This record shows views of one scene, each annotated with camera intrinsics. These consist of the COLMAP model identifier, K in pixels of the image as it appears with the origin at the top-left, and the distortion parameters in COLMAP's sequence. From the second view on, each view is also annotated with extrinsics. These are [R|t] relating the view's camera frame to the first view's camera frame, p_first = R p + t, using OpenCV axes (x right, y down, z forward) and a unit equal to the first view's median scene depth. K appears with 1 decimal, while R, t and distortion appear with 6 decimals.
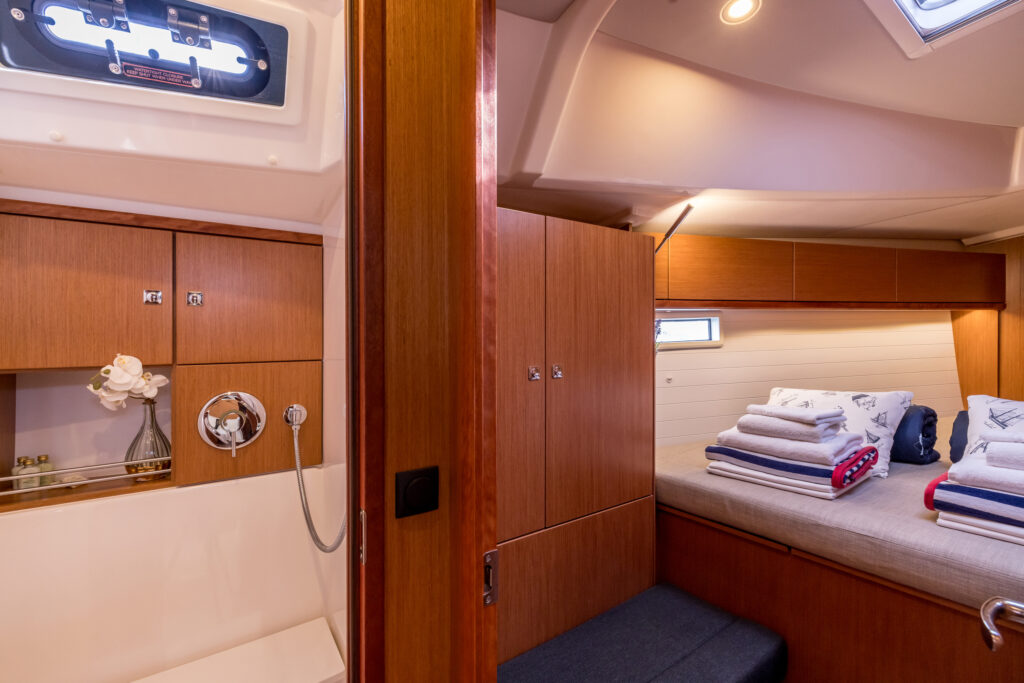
lens RADIAL K [[440.4, 0, 512.3], [0, 440.4, 355.4], [0, 0, 1]] dist [-0.000265, 0.000043]
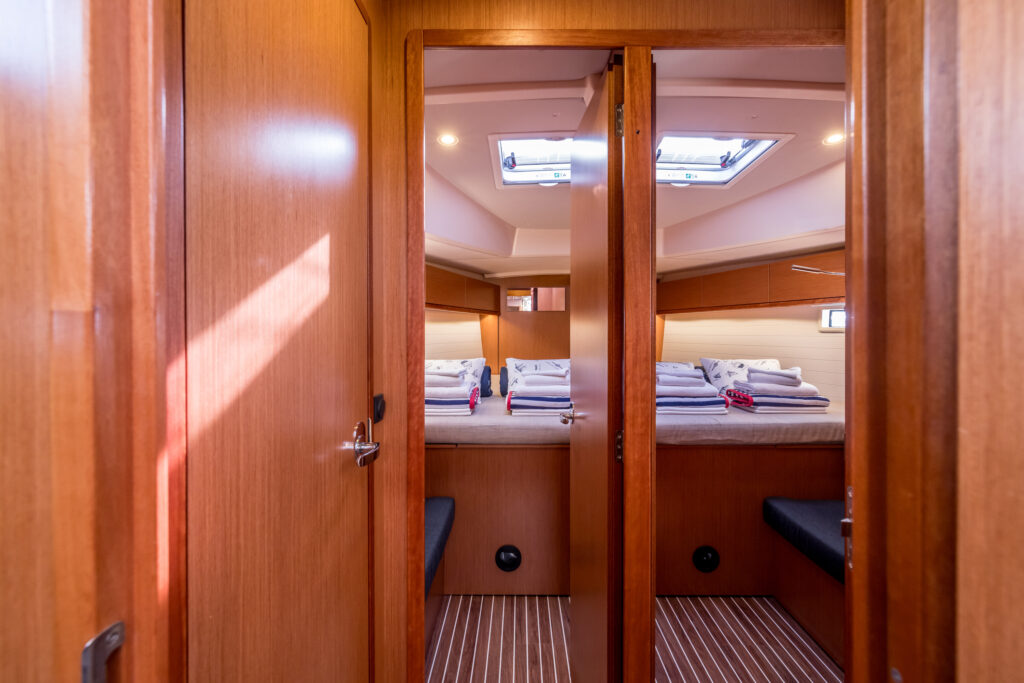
lens RADIAL K [[434.3, 0, 512.0], [0, 434.3, 341.5], [0, 0, 1]] dist [0.000099, 0.000004]
pose [[0.580193, 0.004075, 0.814469, -0.581395], [-0.000465, 0.999989, -0.004671, 0.024082], [-0.814479, 0.002331, 0.580189, -0.175137]]
